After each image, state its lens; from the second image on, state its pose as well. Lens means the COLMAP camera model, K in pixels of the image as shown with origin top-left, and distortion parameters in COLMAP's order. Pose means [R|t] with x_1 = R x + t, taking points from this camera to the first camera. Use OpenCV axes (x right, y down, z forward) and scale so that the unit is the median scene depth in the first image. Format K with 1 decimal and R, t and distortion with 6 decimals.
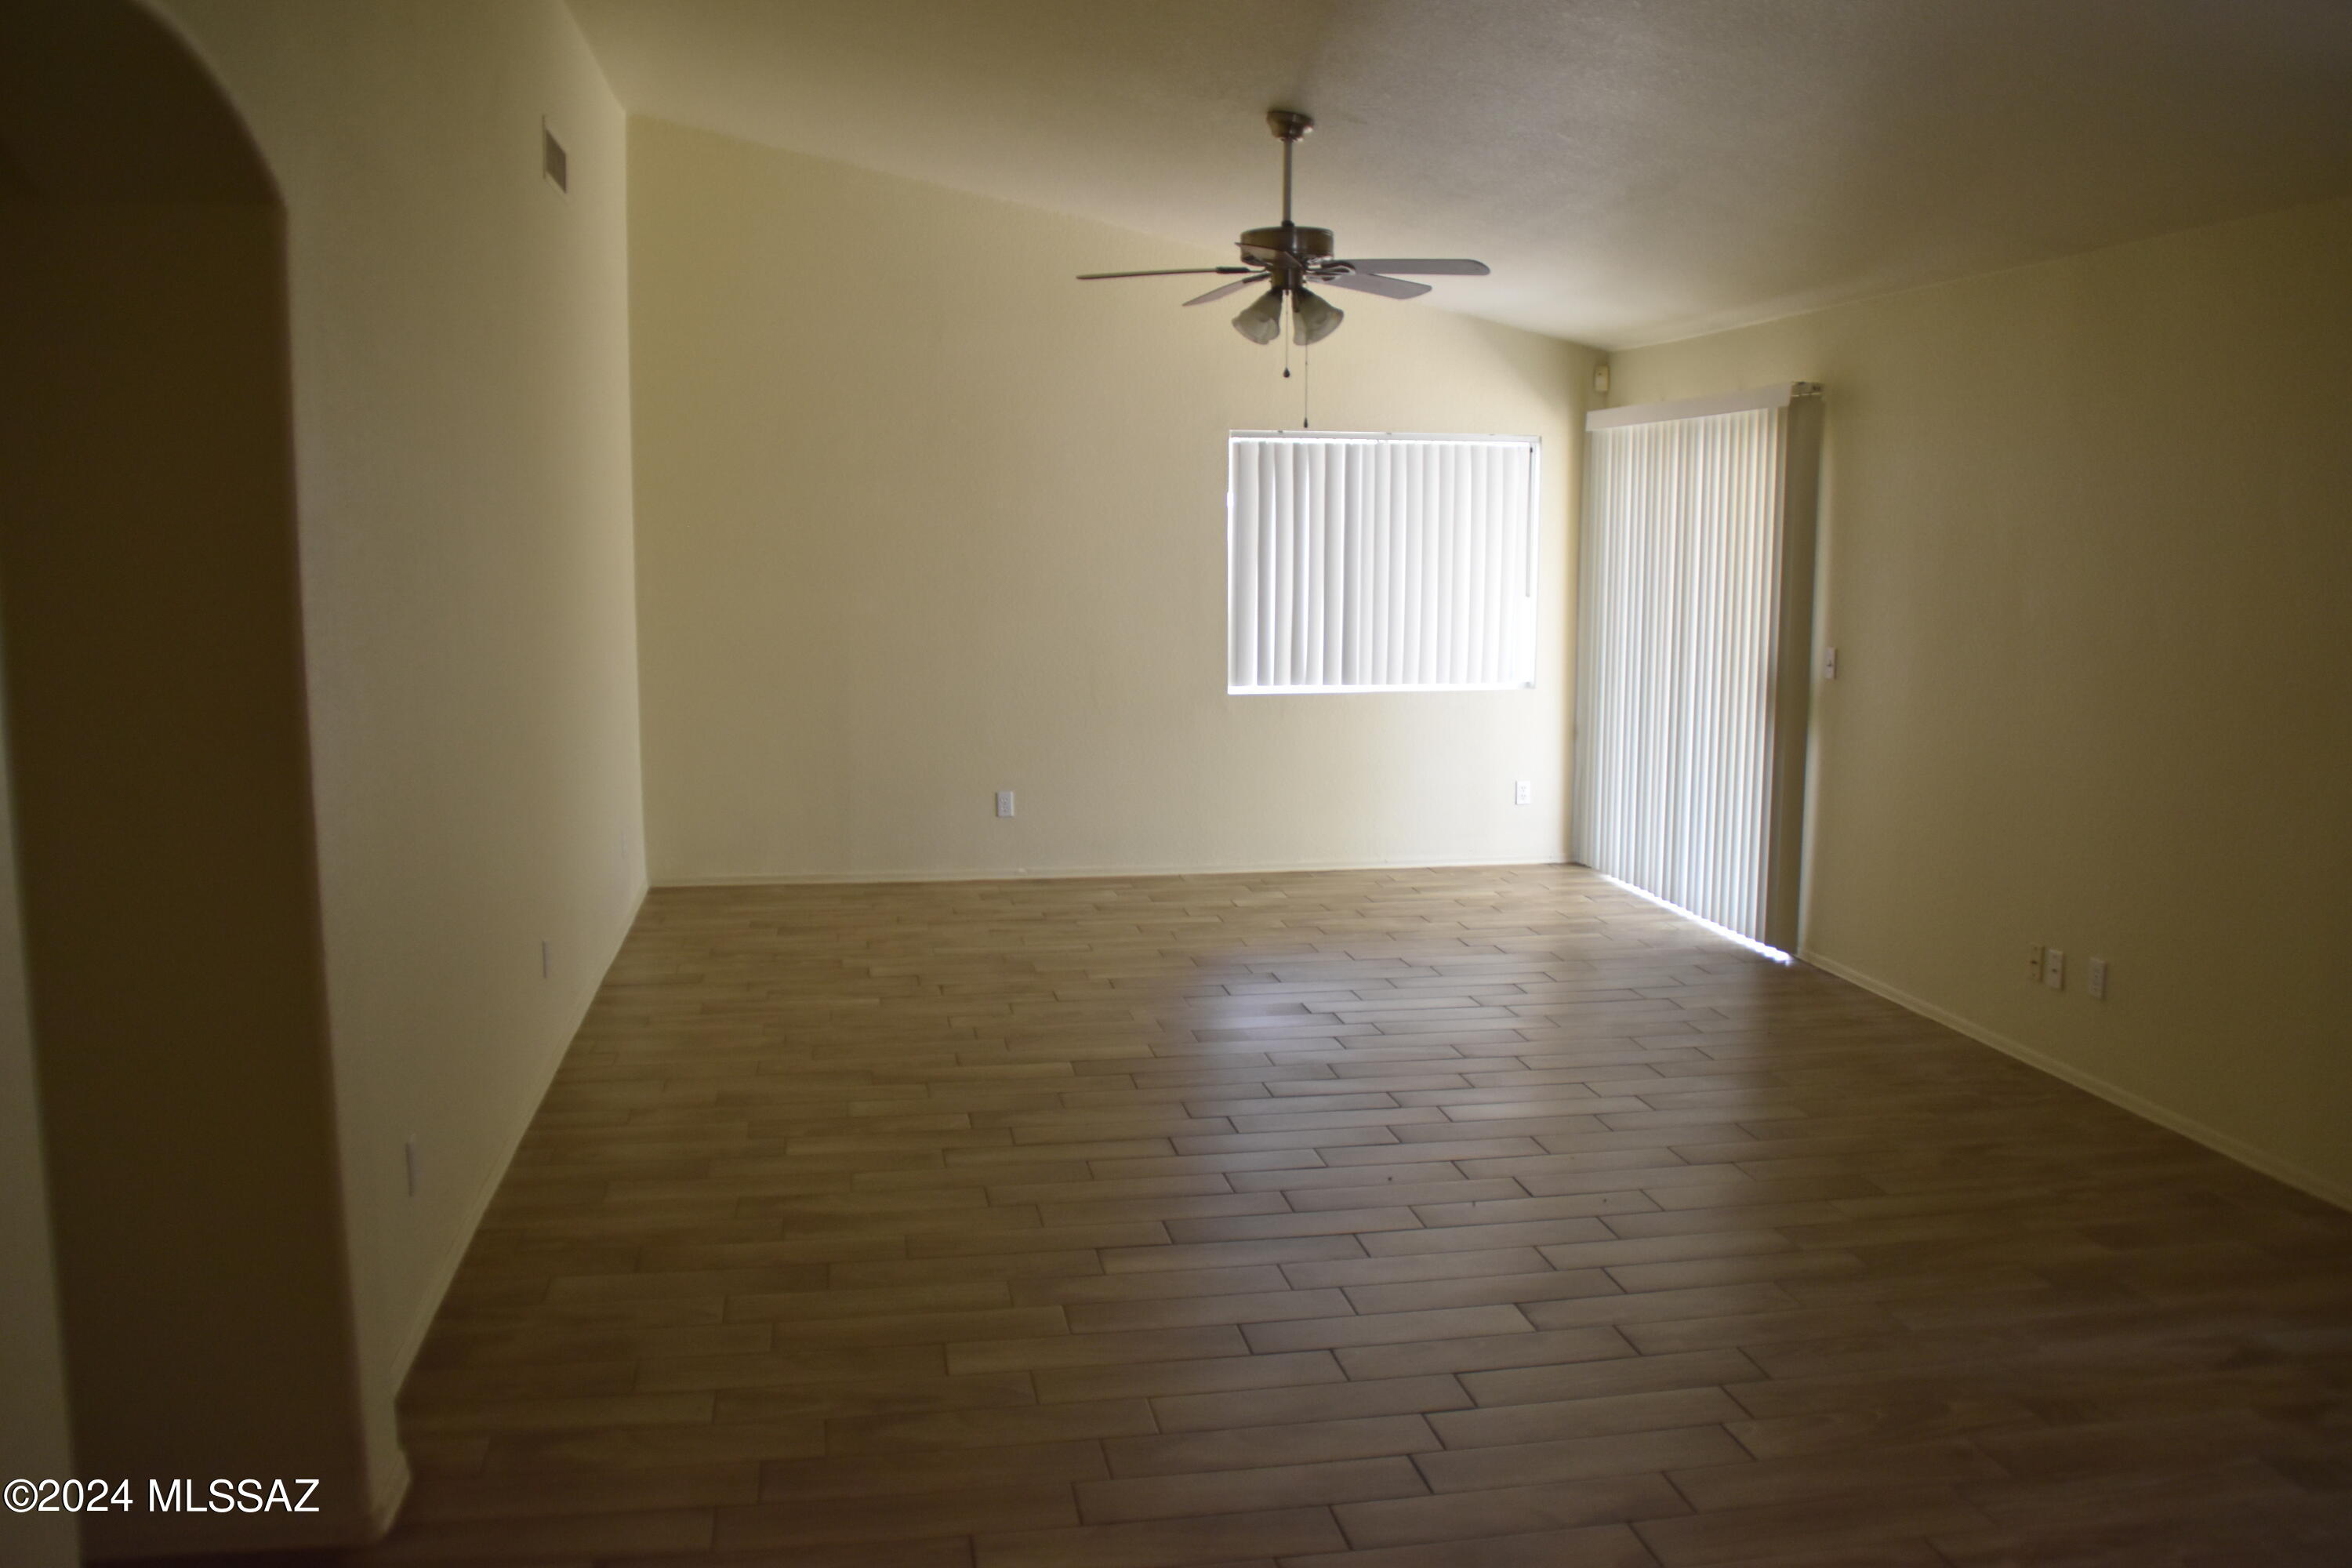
lens RADIAL K [[1936.1, 0, 1177.2], [0, 1936.1, 813.6], [0, 0, 1]] dist [-0.164519, 0.143851]
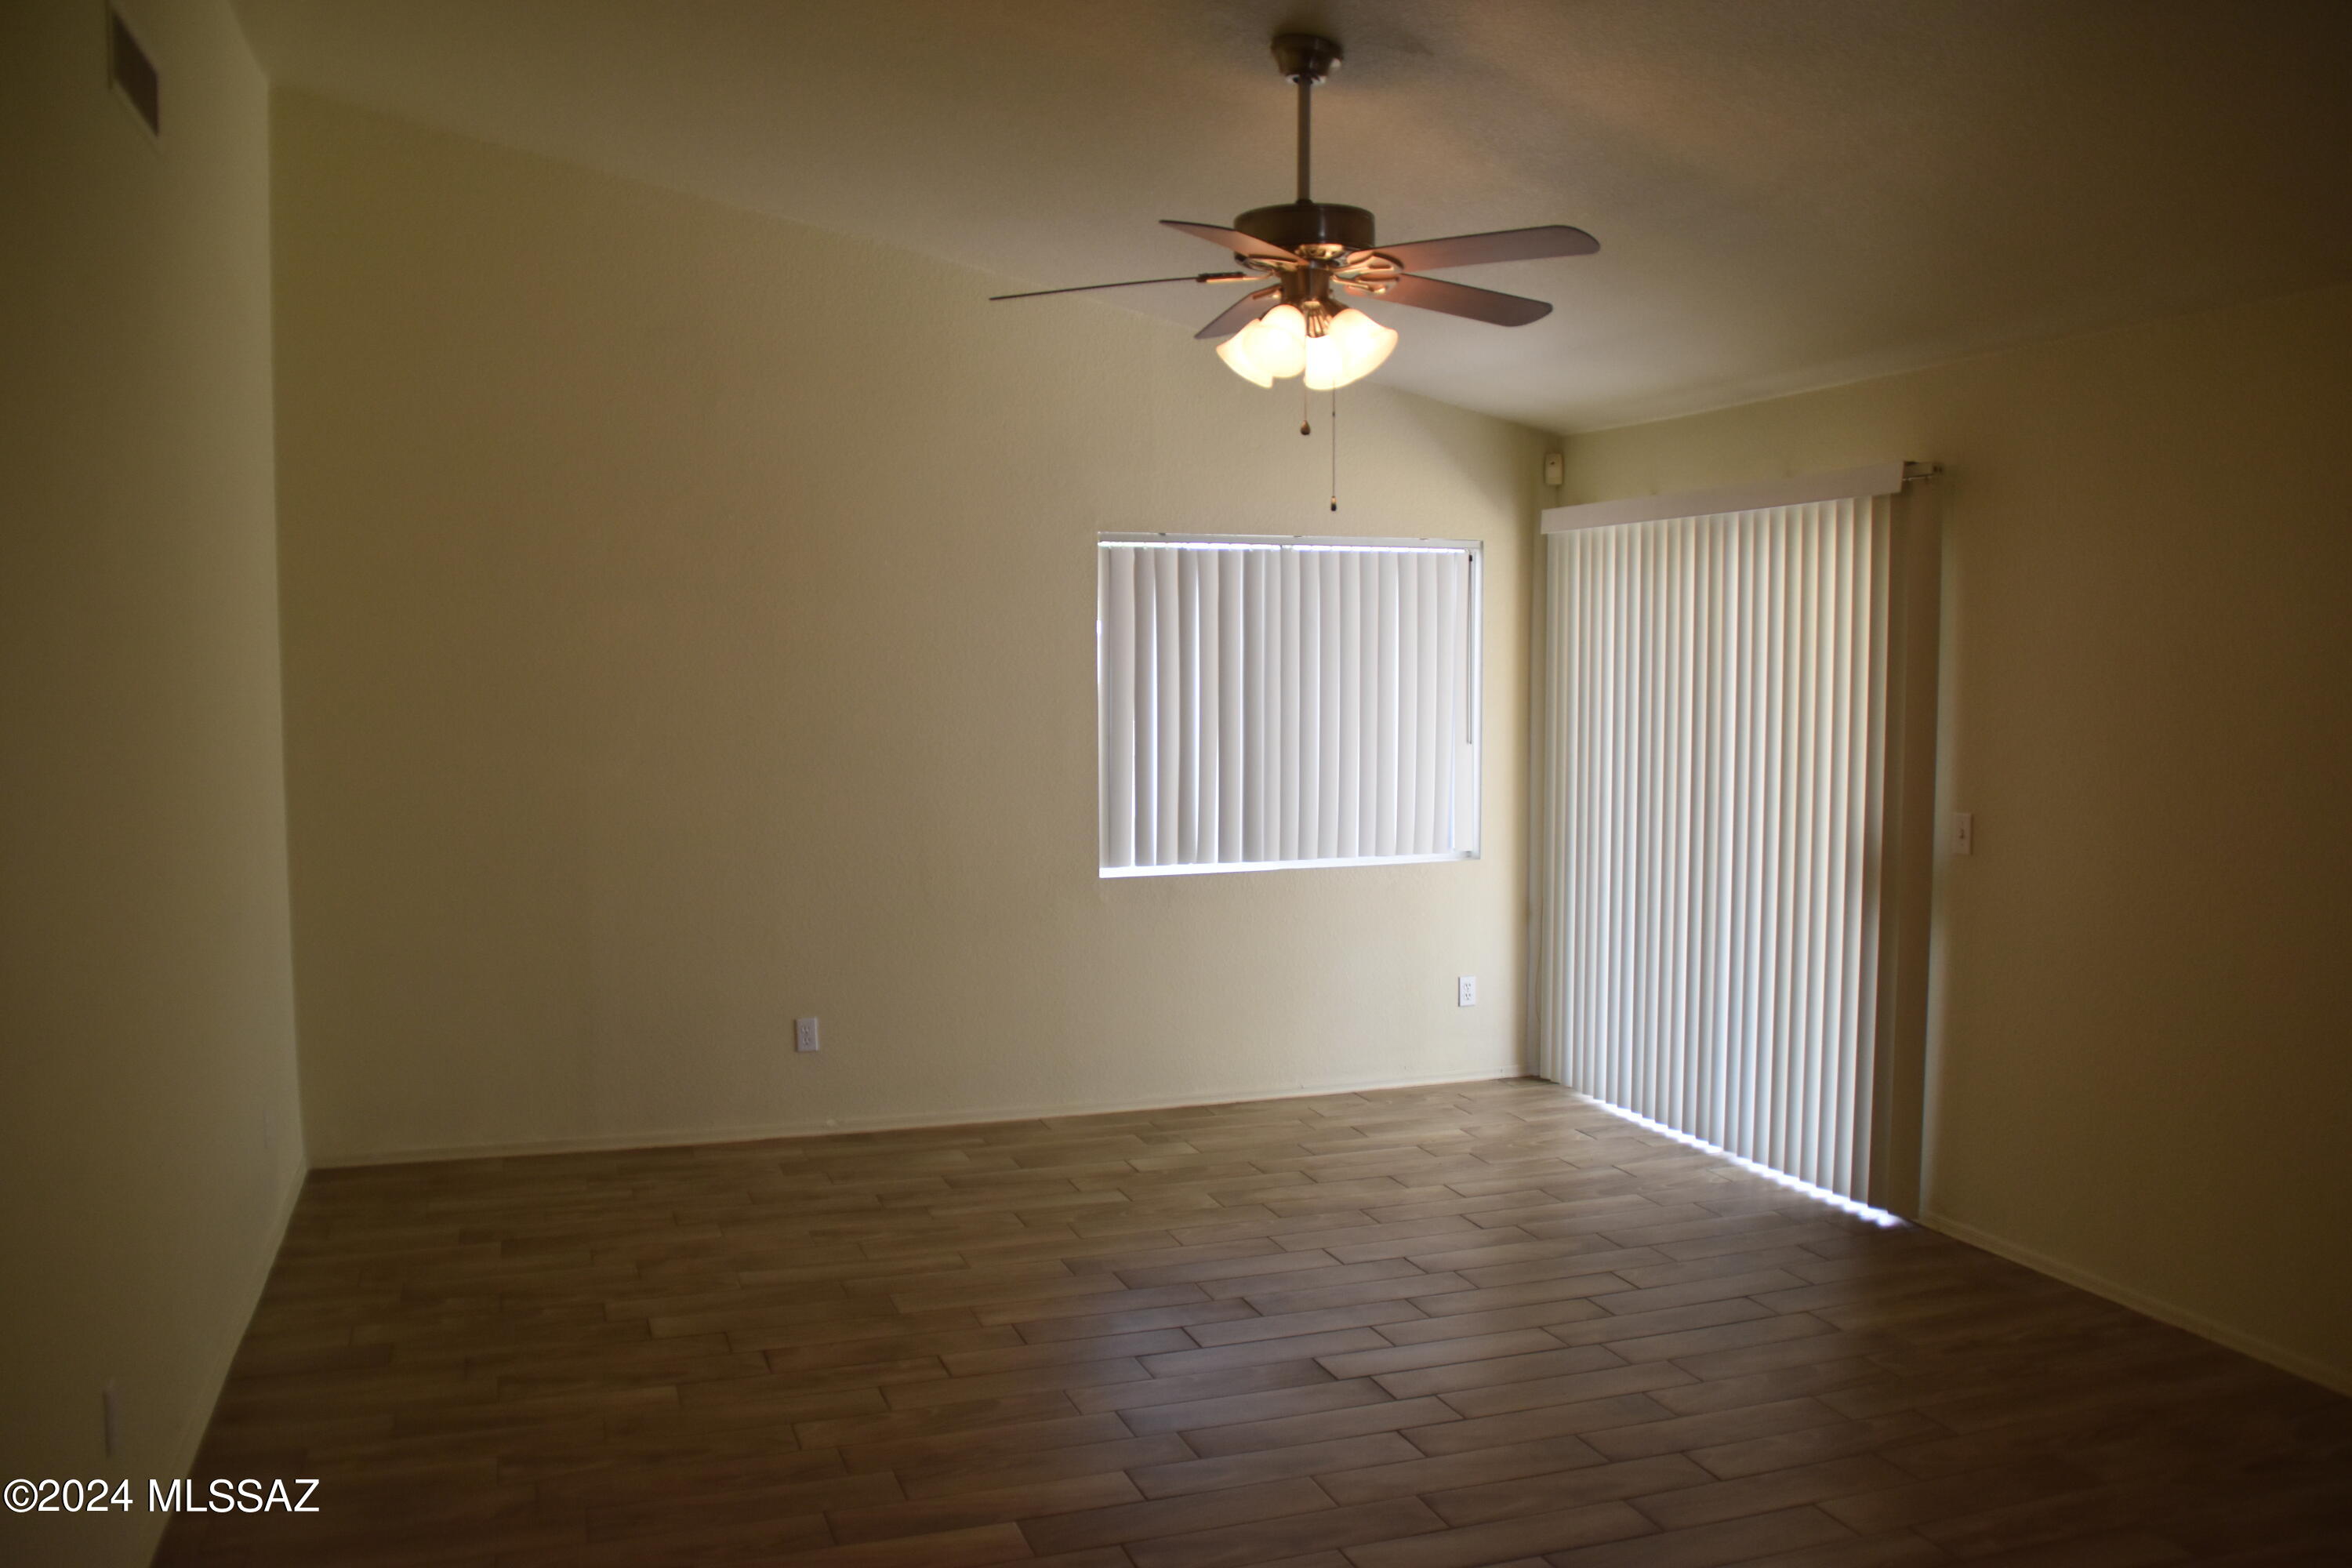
lens RADIAL K [[1936.1, 0, 1177.2], [0, 1936.1, 813.6], [0, 0, 1]] dist [-0.164519, 0.143851]
pose [[0.987265, -0.018174, 0.158046, -0.066527], [0.028630, 0.997531, -0.064134, -0.039678], [-0.156490, 0.067842, 0.985347, 0.260084]]
